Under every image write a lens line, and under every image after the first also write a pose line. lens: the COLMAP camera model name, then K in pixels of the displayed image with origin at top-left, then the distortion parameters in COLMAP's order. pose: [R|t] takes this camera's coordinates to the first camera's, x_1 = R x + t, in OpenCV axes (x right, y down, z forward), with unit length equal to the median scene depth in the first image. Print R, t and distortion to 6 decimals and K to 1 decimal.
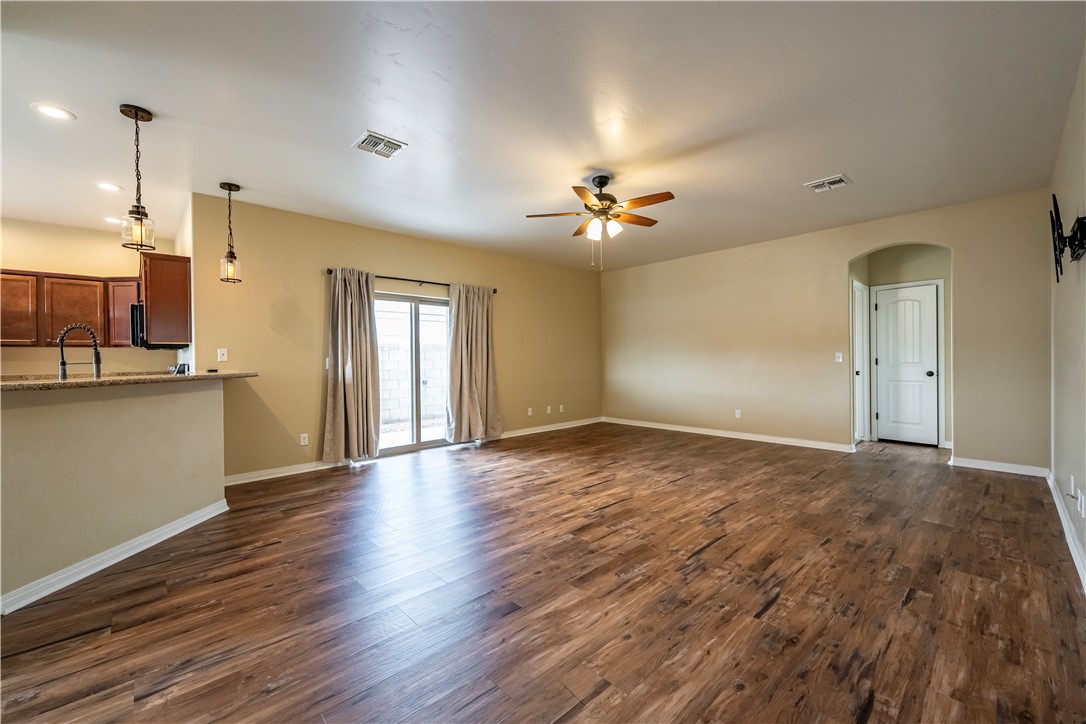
lens RADIAL K [[447.3, 0, 540.7], [0, 447.3, 360.9], [0, 0, 1]] dist [-0.007328, -0.000033]
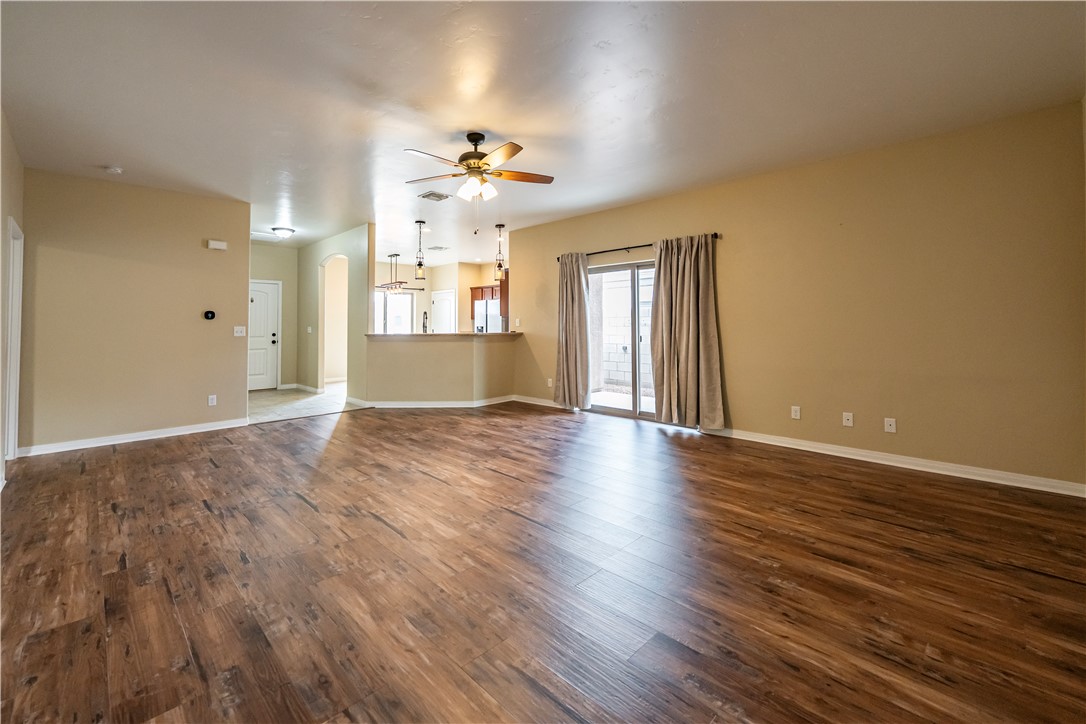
lens RADIAL K [[447.3, 0, 512.2], [0, 447.3, 311.3], [0, 0, 1]] dist [-0.007328, -0.000033]
pose [[-0.000307, -0.018664, -0.999826, 1.311435], [-0.000614, 0.999826, -0.018663, -0.031550], [1.000000, 0.000608, -0.000318, 1.332047]]
